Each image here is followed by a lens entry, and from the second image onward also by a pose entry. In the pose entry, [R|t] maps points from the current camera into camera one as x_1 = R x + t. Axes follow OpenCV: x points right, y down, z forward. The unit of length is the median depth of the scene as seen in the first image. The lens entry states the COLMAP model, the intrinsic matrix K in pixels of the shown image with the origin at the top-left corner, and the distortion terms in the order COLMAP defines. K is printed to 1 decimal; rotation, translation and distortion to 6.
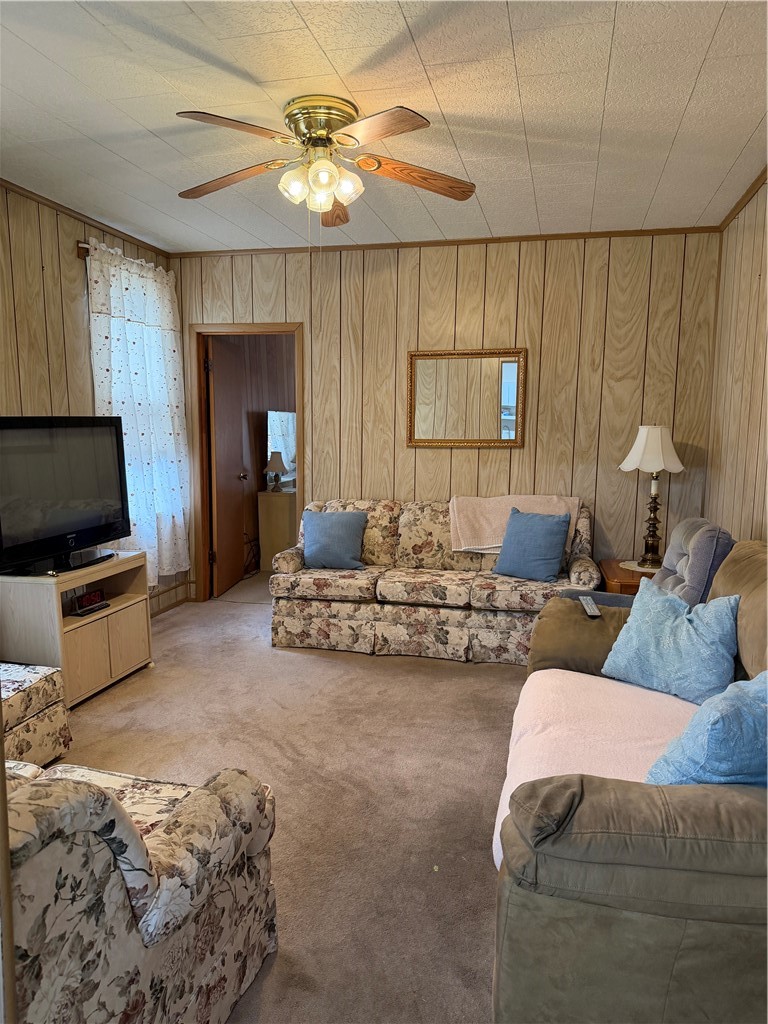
lens RADIAL K [[726.4, 0, 378.3], [0, 726.4, 518.4], [0, 0, 1]] dist [0.042335, -0.044048]
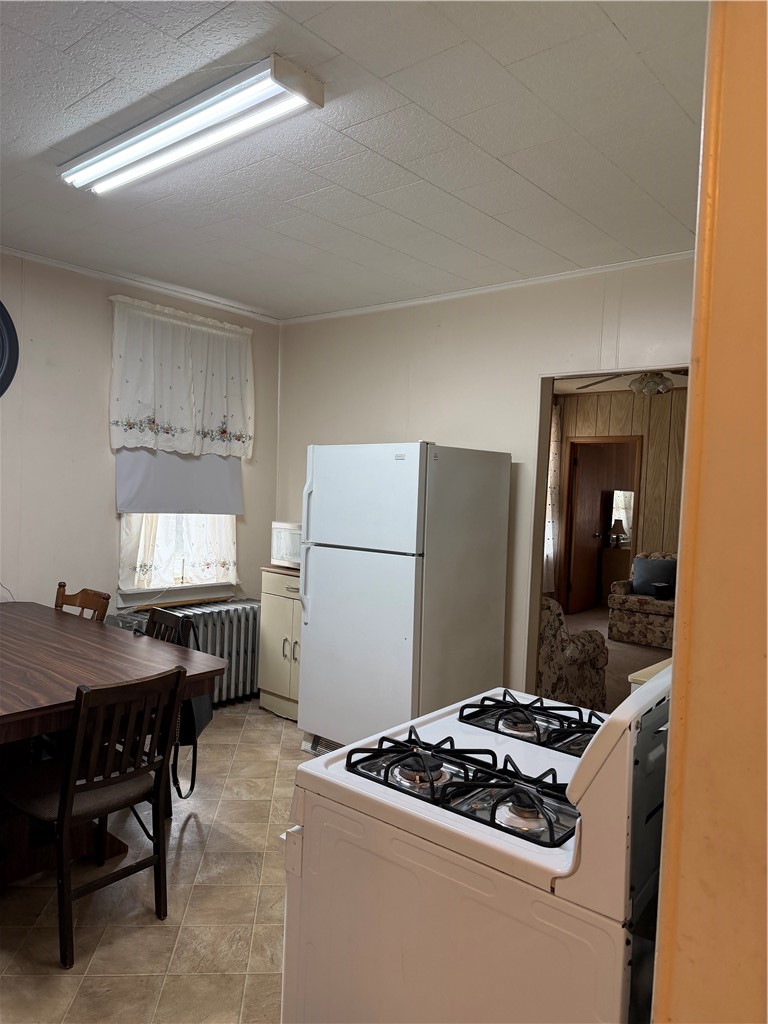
lens RADIAL K [[726.4, 0, 364.2], [0, 726.4, 518.9], [0, 0, 1]] dist [0.042335, -0.044048]
pose [[0.887528, 0.047020, -0.458349, 0.098726], [-0.092326, 0.992752, -0.076935, 0.085070], [0.451410, 0.110599, 0.885436, -0.669656]]
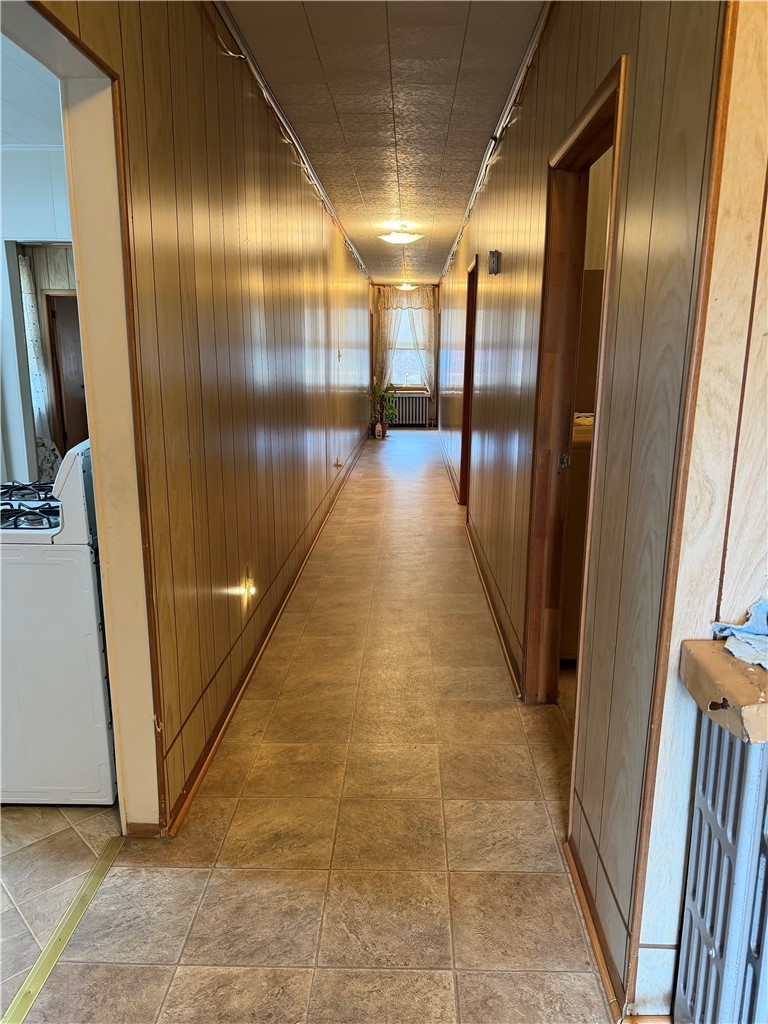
lens RADIAL K [[726.4, 0, 384.2], [0, 726.4, 513.3], [0, 0, 1]] dist [0.042335, -0.044048]
pose [[0.978635, -0.045908, 0.200415, 0.160902], [0.028231, 0.995525, 0.090185, 0.120840], [-0.203658, -0.082601, 0.975551, -0.904897]]
